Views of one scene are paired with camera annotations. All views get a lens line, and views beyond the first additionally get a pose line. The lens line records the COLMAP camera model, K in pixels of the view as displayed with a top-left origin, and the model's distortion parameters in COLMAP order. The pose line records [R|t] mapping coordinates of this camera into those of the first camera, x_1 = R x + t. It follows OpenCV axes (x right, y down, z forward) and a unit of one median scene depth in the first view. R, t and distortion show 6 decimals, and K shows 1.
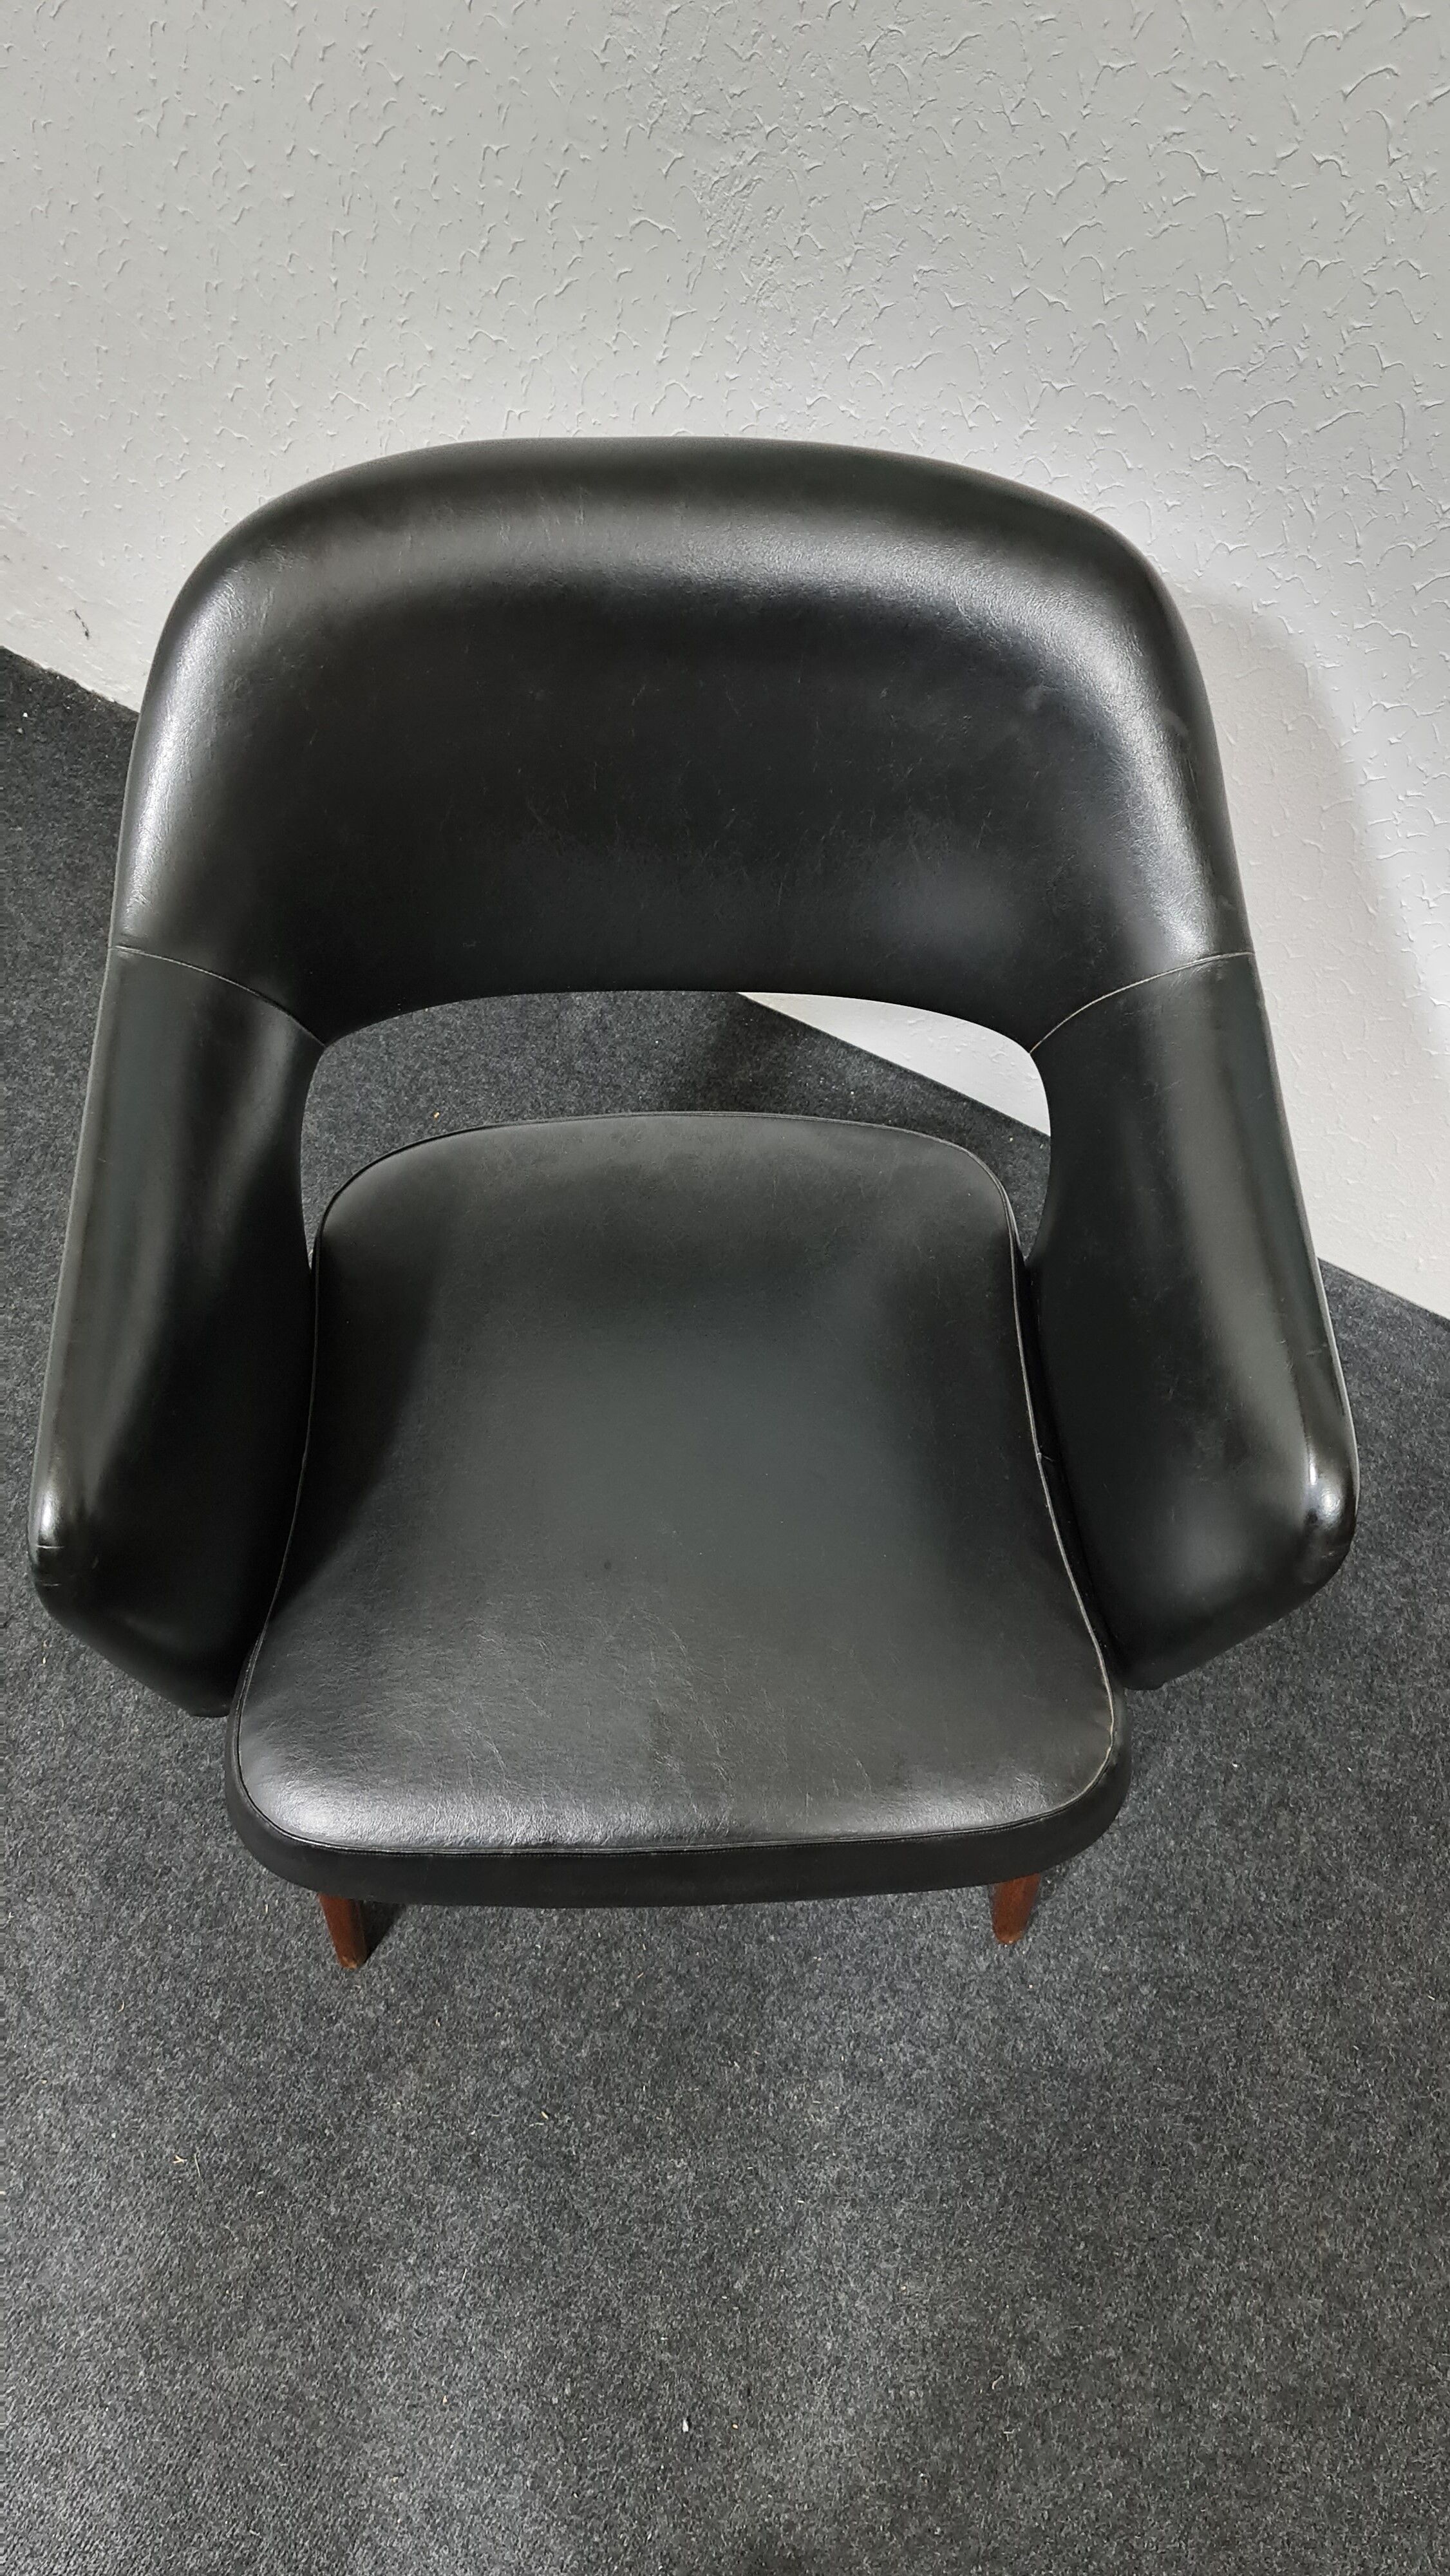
lens RADIAL K [[1873.7, 0, 736.0], [0, 1873.7, 1312.2], [0, 0, 1]] dist [0.062180, -0.038388]
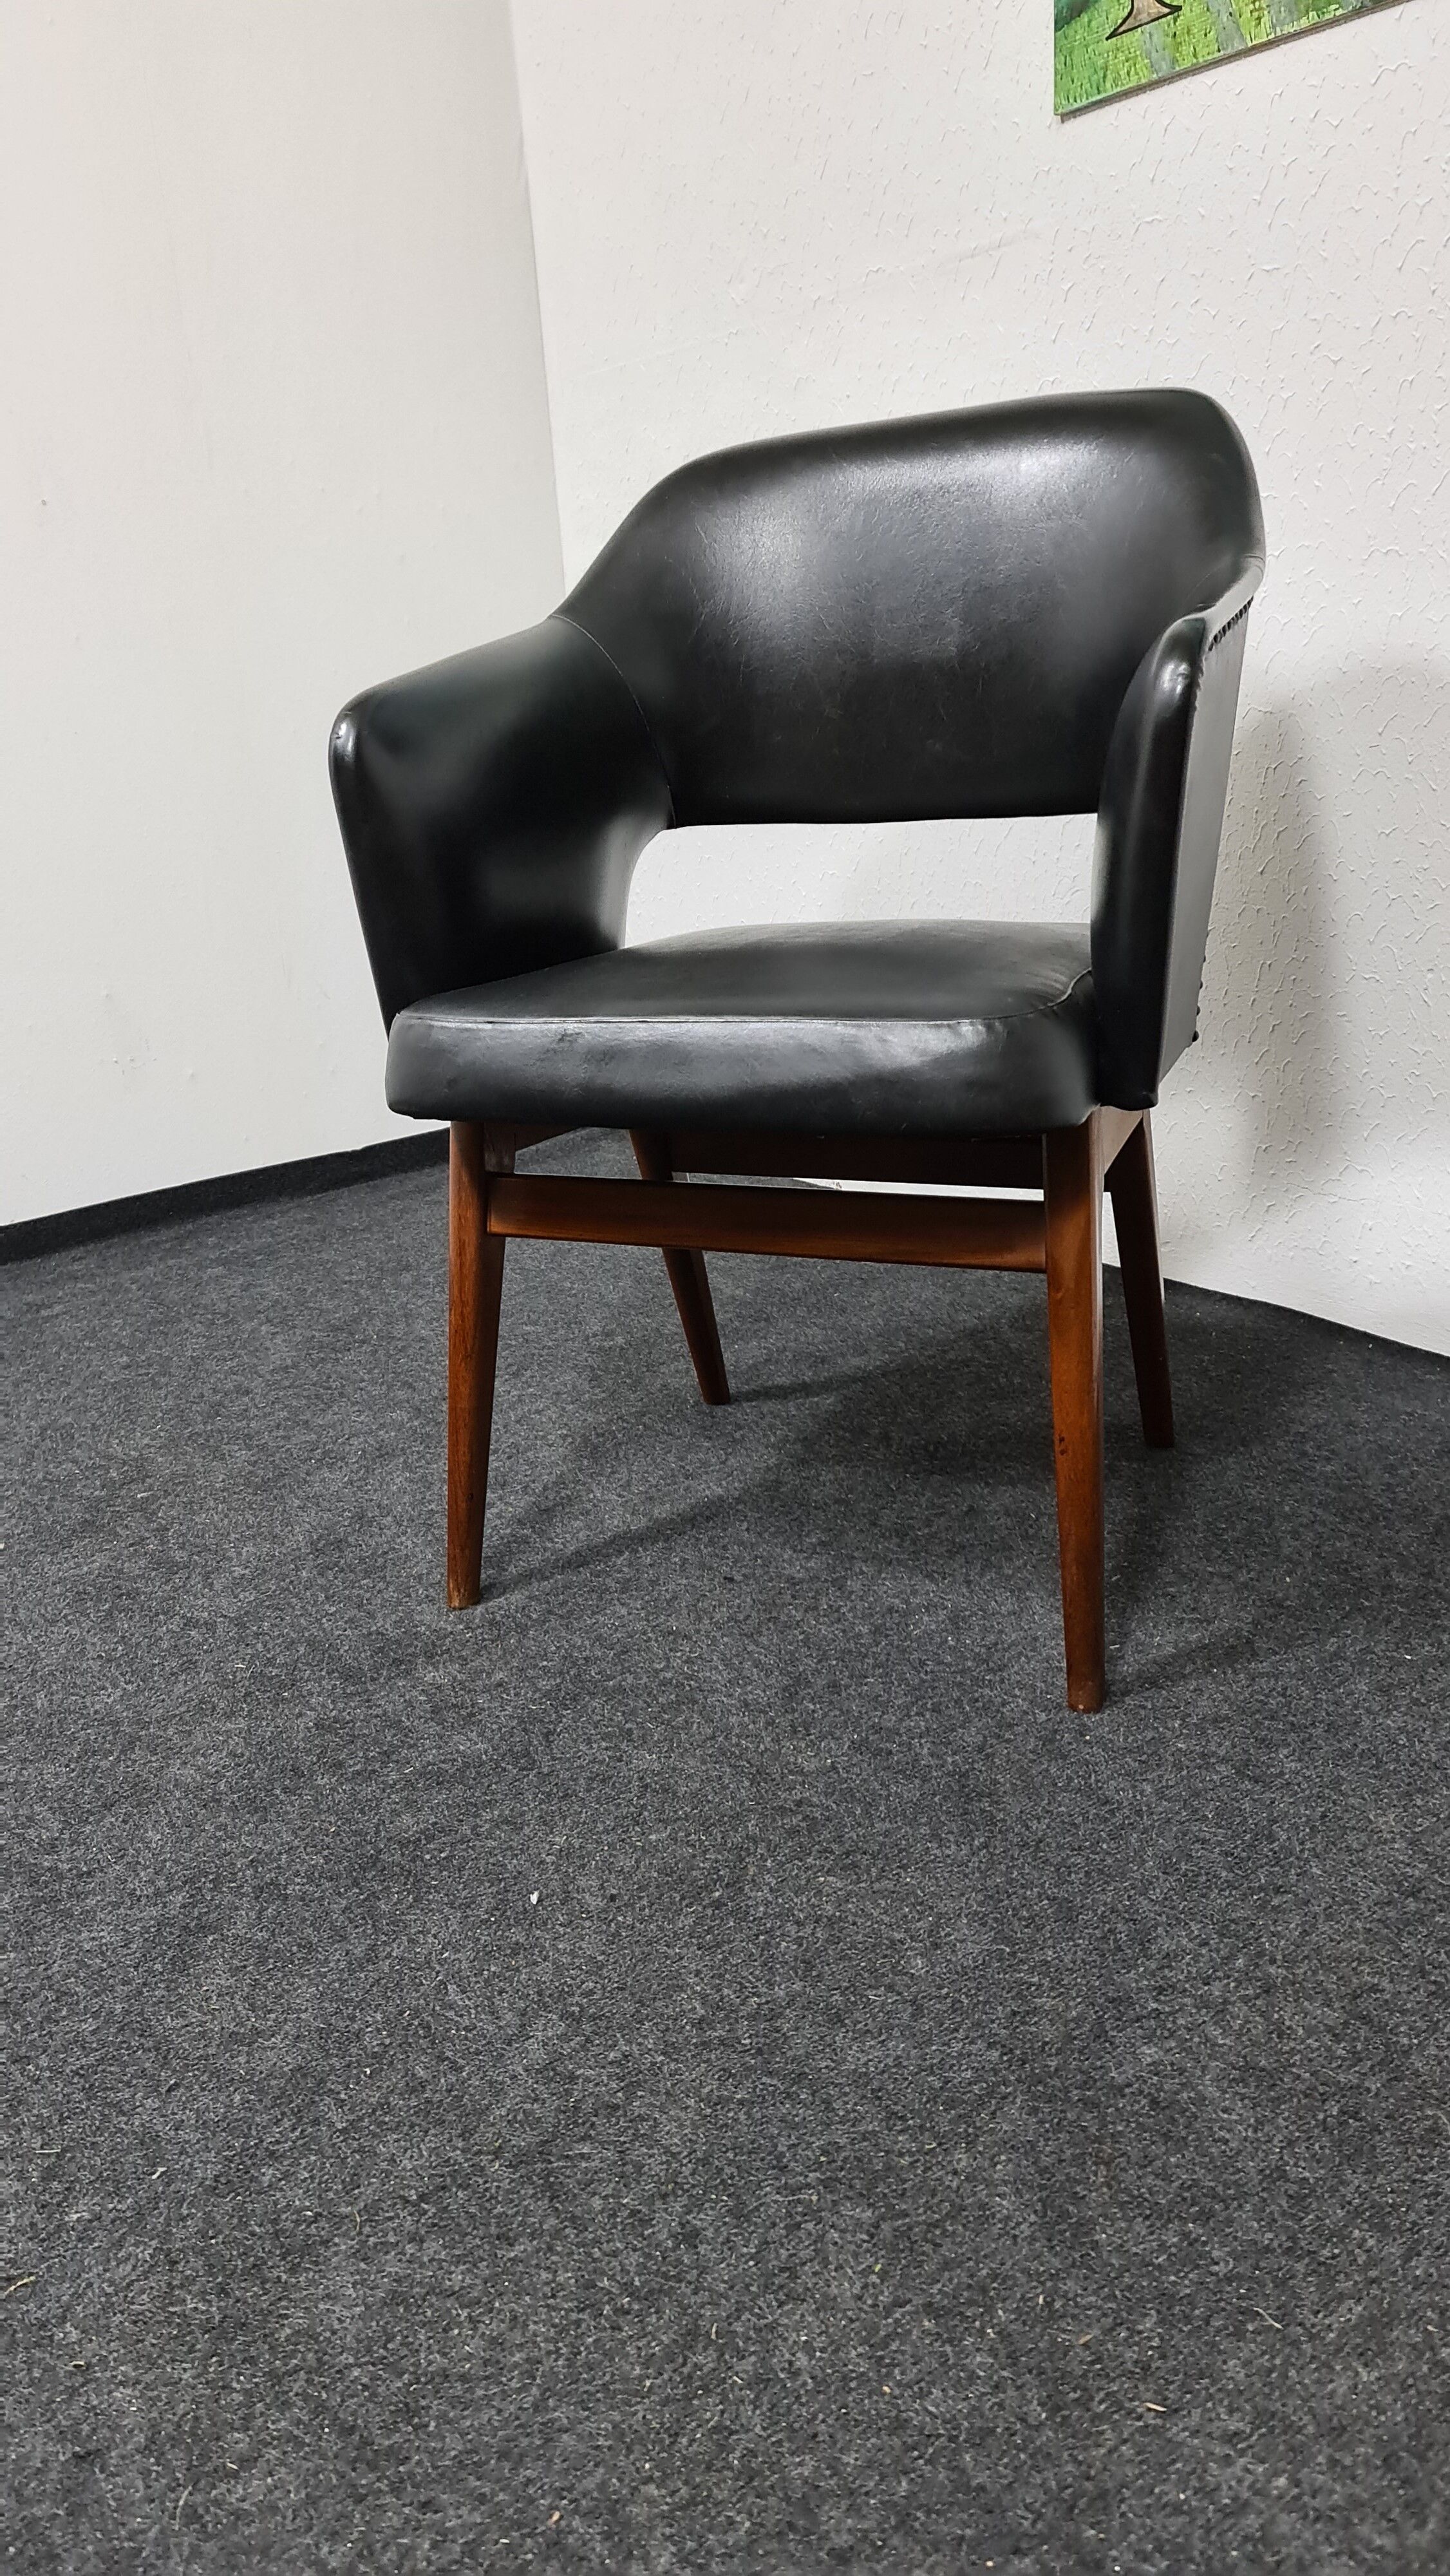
lens RADIAL K [[1873.7, 0, 708.1], [0, 1873.7, 1303.3], [0, 0, 1]] dist [0.062180, -0.038388]
pose [[0.888194, 0.043309, -0.457423, 0.402242], [-0.338866, 0.734066, -0.588487, 0.805991], [0.310292, 0.677696, 0.666669, 0.234015]]
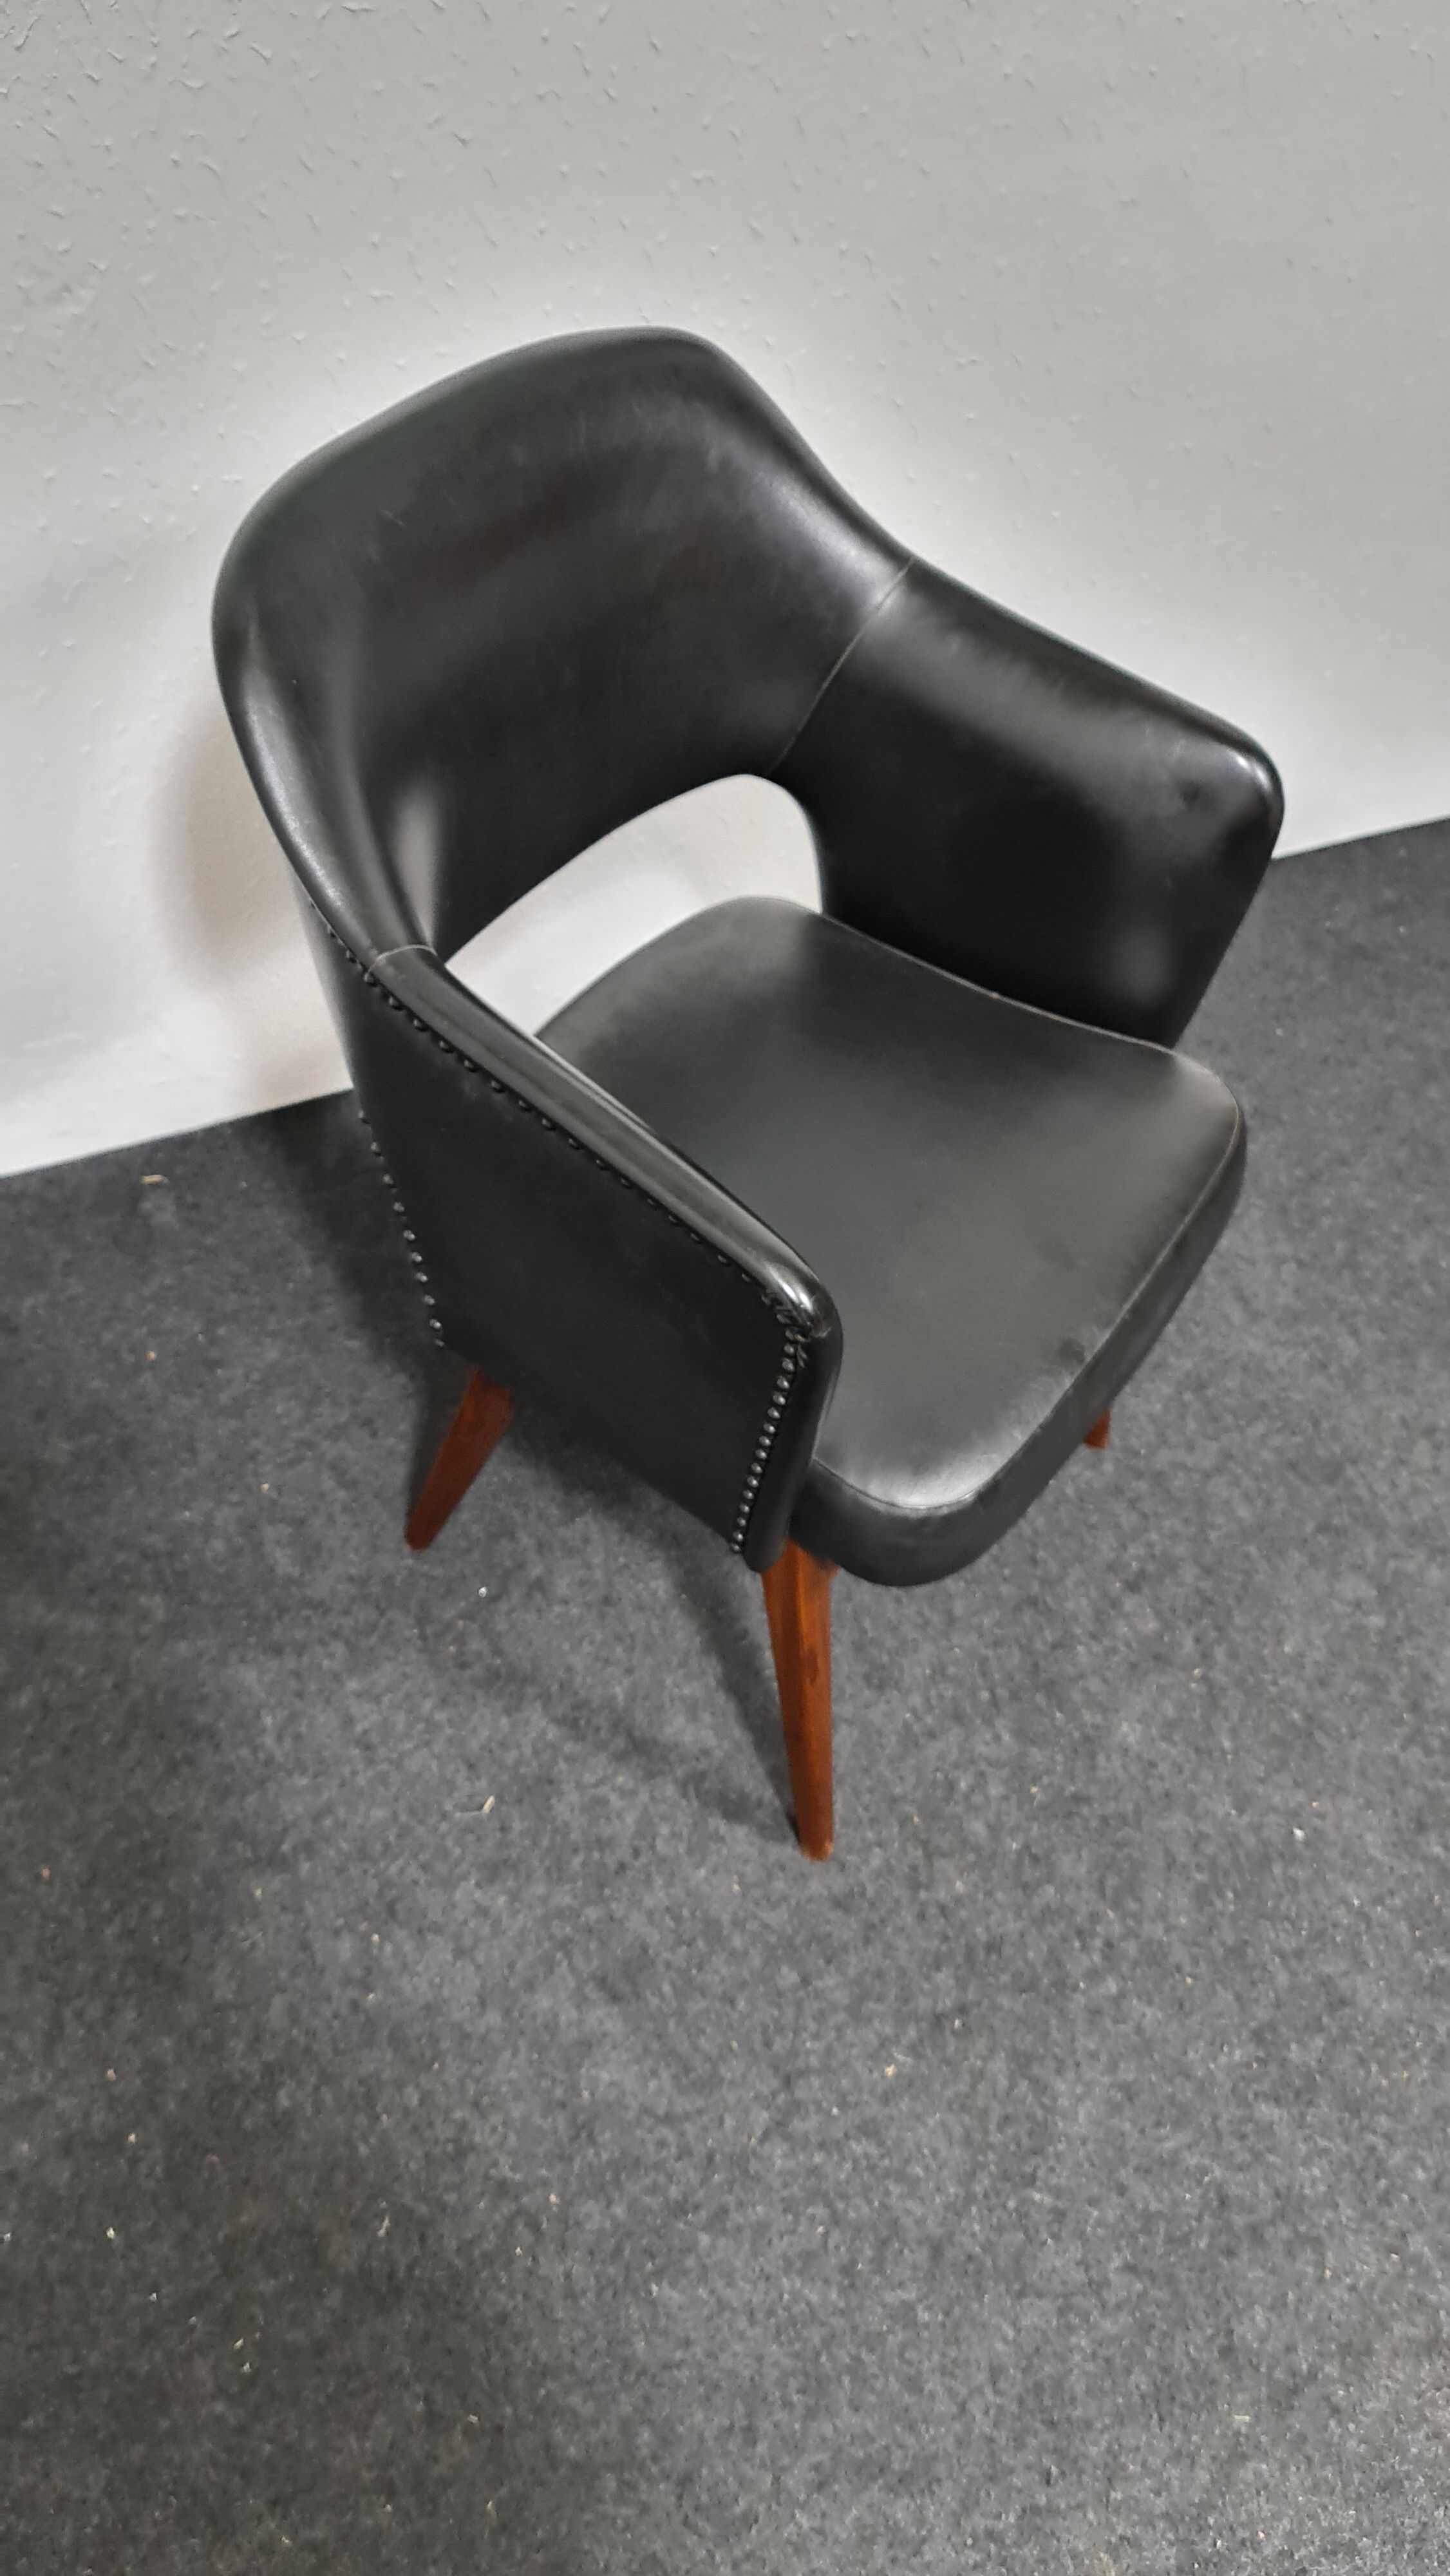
lens RADIAL K [[1873.7, 0, 736.7], [0, 1873.7, 1308.8], [0, 0, 1]] dist [0.062180, -0.038388]
pose [[0.592707, -0.619431, 0.514786, -0.599949], [0.678685, 0.728272, 0.094899, -0.012078], [-0.433687, 0.293130, 0.852050, 0.033377]]
